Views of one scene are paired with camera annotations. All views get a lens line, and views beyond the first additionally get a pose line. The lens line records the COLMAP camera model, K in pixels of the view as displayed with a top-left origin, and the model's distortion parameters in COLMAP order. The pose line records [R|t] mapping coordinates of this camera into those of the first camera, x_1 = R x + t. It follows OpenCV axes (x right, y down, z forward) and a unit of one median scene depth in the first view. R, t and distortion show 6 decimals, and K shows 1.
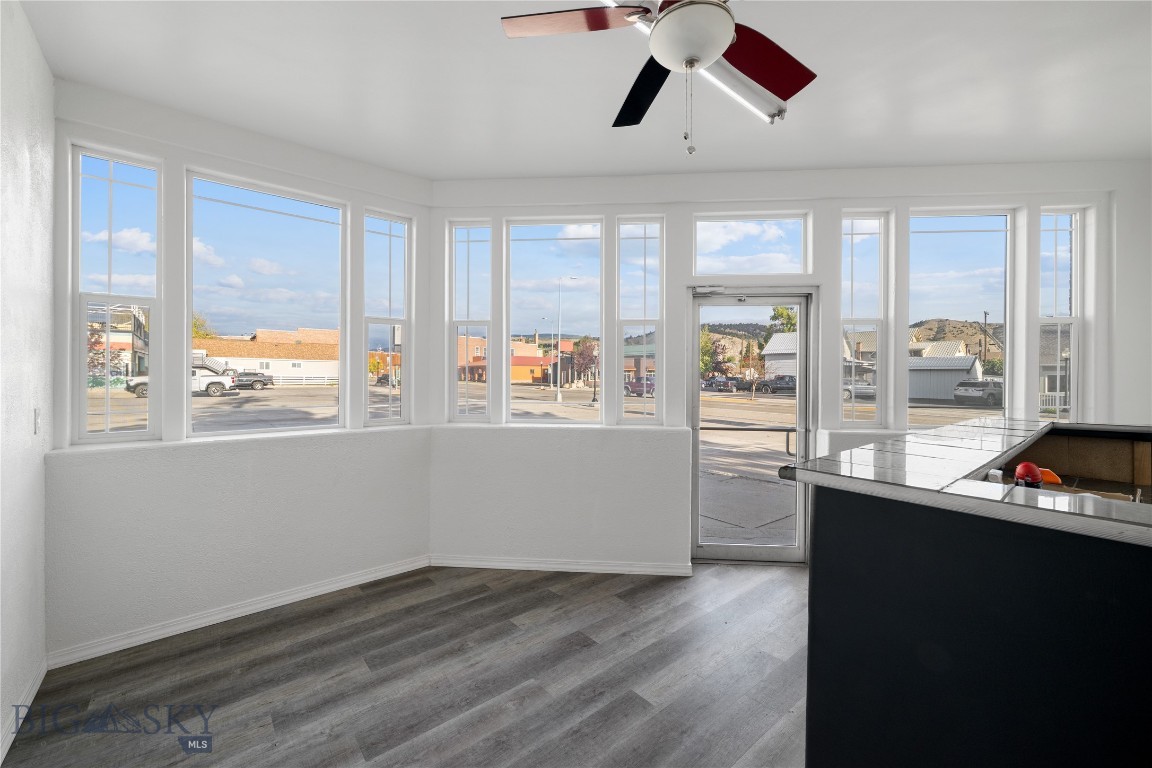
lens RADIAL K [[454.3, 0, 574.4], [0, 454.3, 384.9], [0, 0, 1]] dist [-0.000314, 0.000222]
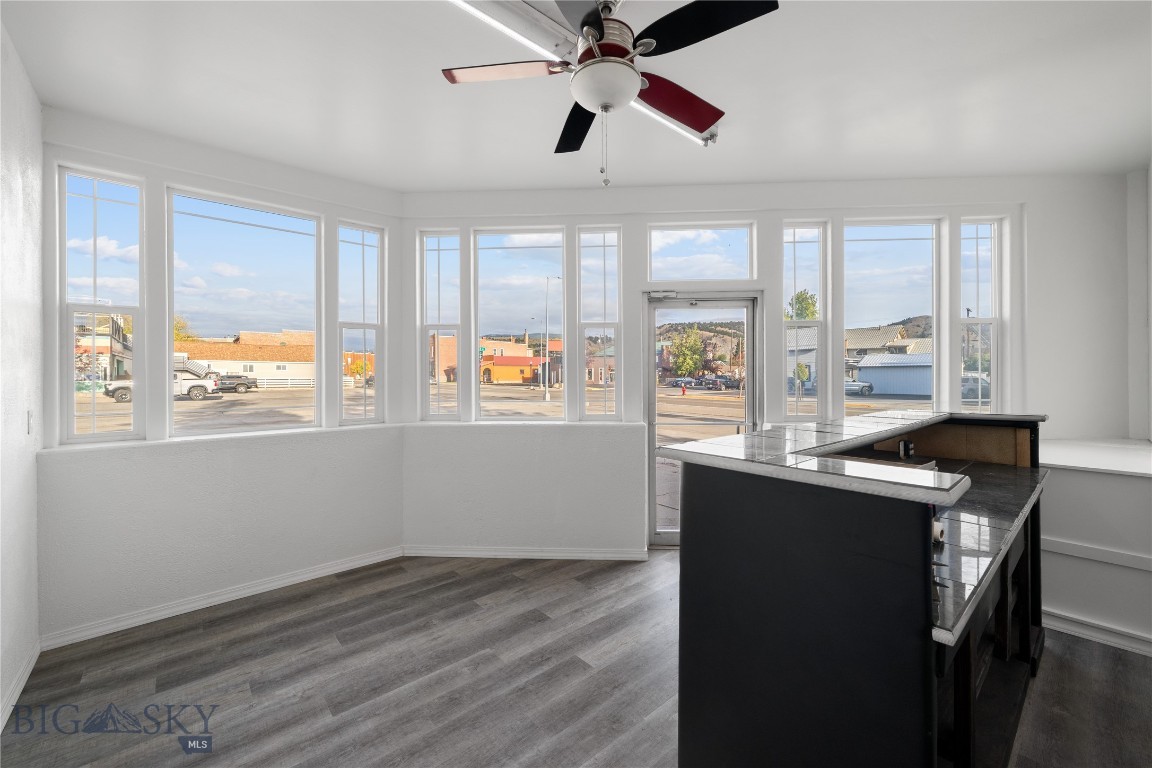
lens RADIAL K [[458.1, 0, 576.0], [0, 458.1, 384.0], [0, 0, 1]] dist [0.000049, 0.000067]
pose [[0.999718, -0.010109, 0.021472, 0.077943], [0.010138, 0.999948, -0.001252, 0.002057], [-0.021459, 0.001470, 0.999769, -0.094487]]
